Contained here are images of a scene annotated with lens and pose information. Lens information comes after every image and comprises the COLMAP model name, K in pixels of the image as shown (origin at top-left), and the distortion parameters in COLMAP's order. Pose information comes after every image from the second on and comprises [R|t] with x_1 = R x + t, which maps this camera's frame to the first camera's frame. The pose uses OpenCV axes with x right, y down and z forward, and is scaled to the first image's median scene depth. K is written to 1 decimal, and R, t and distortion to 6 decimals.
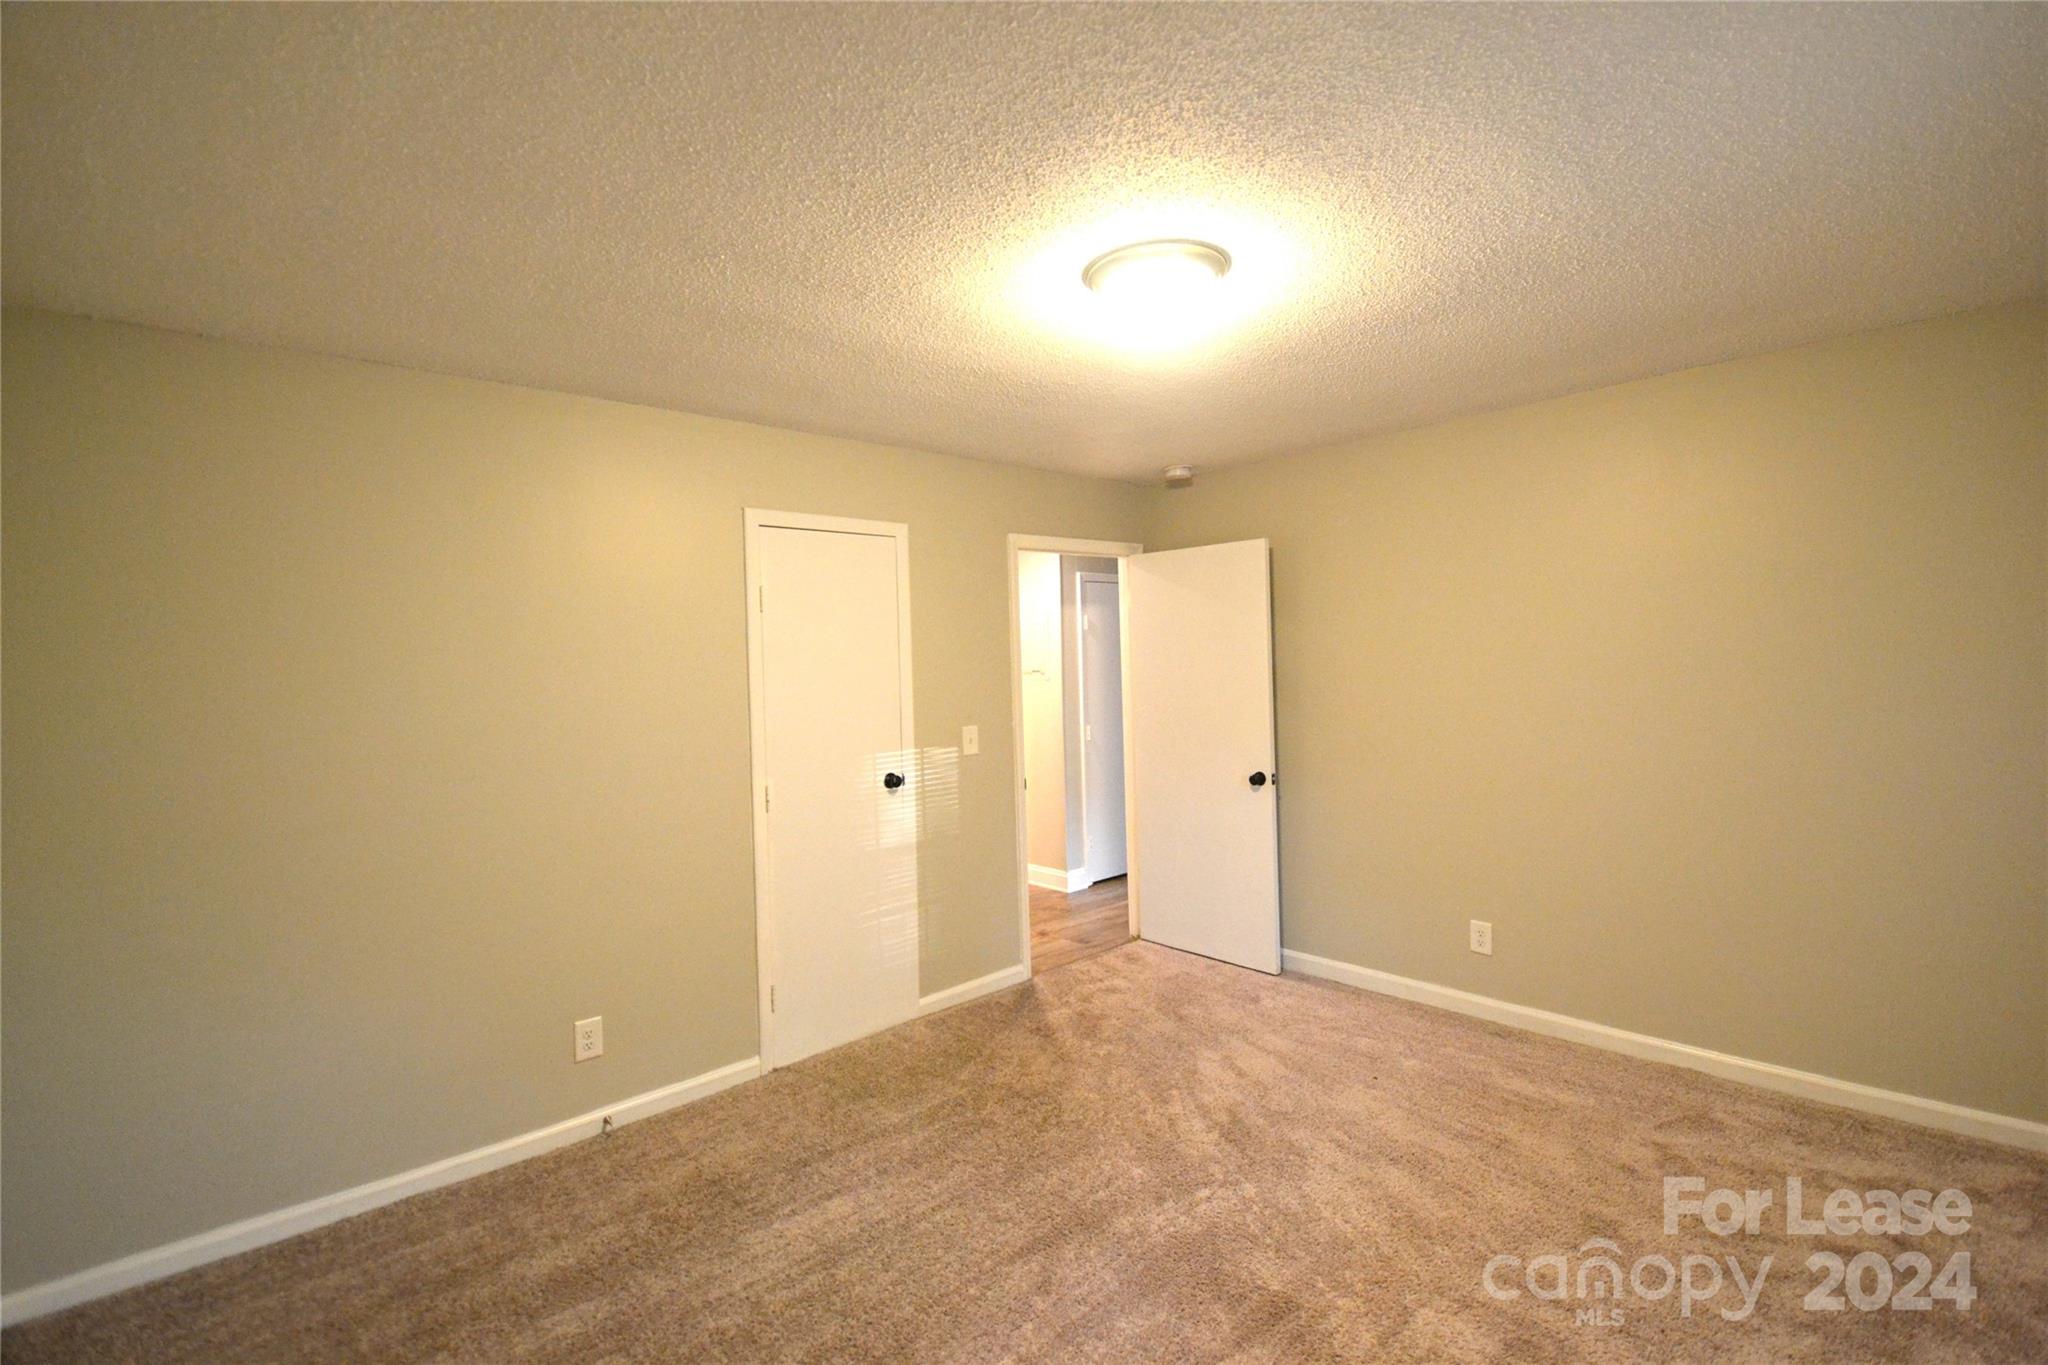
lens RADIAL K [[915.1, 0, 1029.0], [0, 915.1, 665.9], [0, 0, 1]] dist [0.036343, -0.031687]
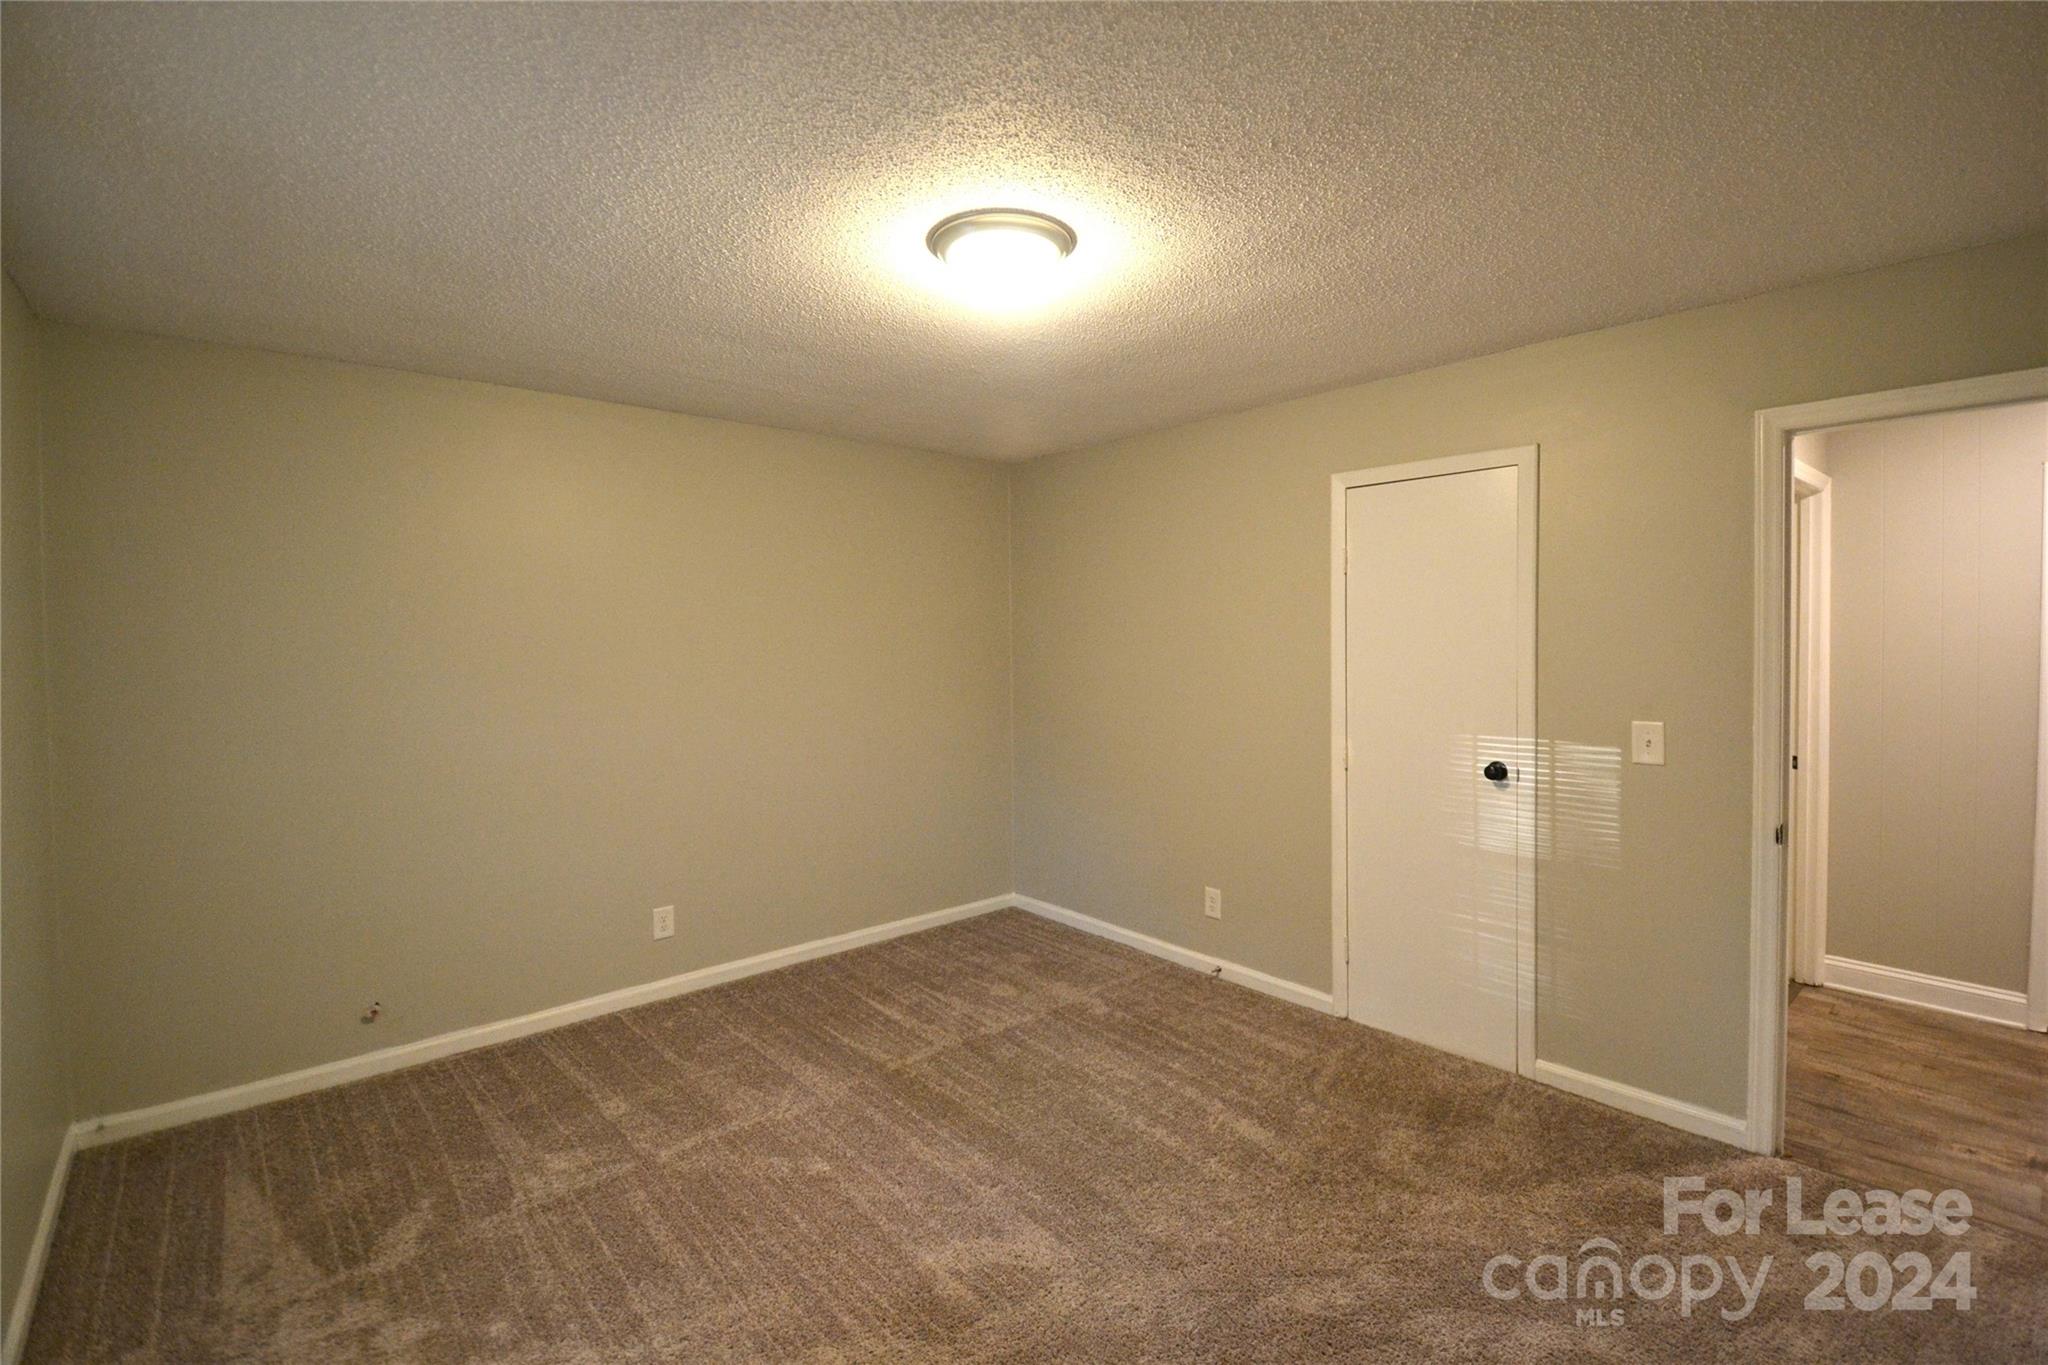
lens RADIAL K [[915.1, 0, 1029.0], [0, 915.1, 665.9], [0, 0, 1]] dist [0.036343, -0.031687]
pose [[-0.020841, 0.067156, -0.997525, 0.653010], [0.012261, 0.997684, 0.066911, -0.026859], [0.999708, -0.010837, -0.021616, 0.594969]]
